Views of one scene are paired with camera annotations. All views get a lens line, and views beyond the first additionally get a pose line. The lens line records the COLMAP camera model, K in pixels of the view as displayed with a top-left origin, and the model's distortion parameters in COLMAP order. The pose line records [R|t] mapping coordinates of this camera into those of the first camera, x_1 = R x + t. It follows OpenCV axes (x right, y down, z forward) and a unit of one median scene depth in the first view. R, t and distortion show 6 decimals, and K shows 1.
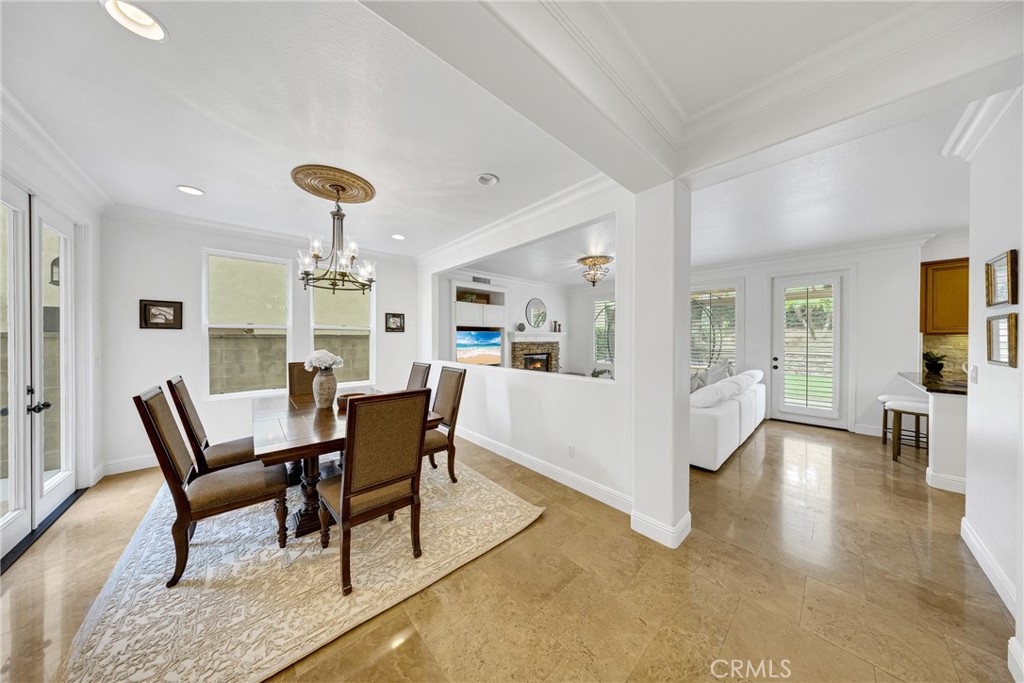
lens RADIAL K [[303.0, 0, 511.5], [0, 303.0, 342.0], [0, 0, 1]] dist [-0.001733, 0.000161]
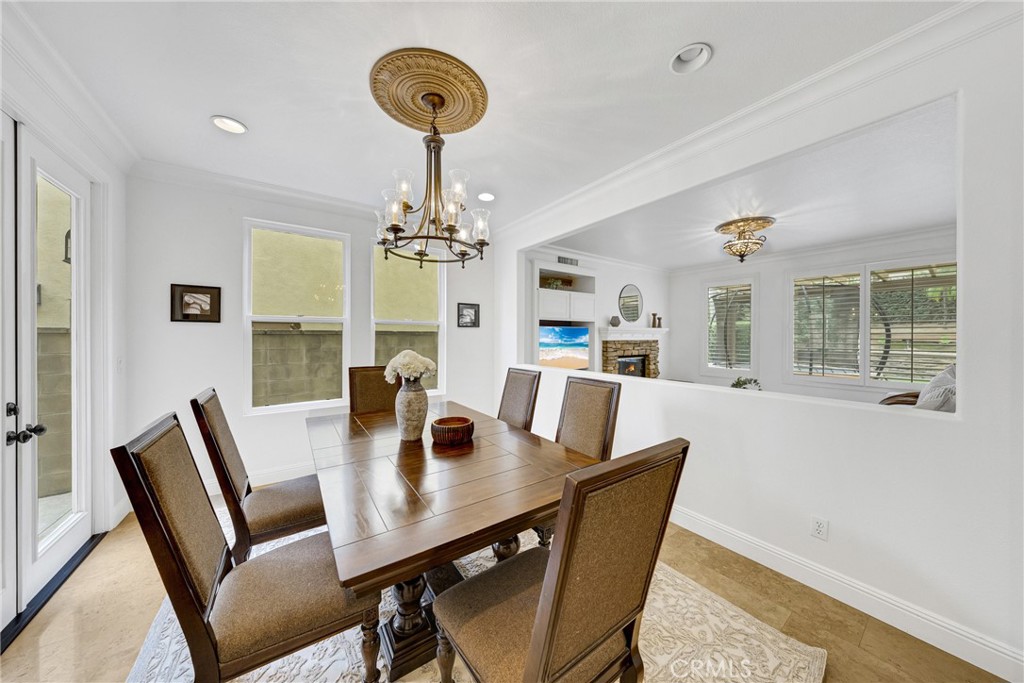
lens RADIAL K [[324.5, 0, 511.5], [0, 324.5, 339.9], [0, 0, 1]] dist [-0.001876, -0.000362]
pose [[0.993787, 0.001185, -0.111290, -0.280484], [-0.001508, 0.999995, -0.002813, 0.003329], [0.111286, 0.002964, 0.993784, 0.281457]]
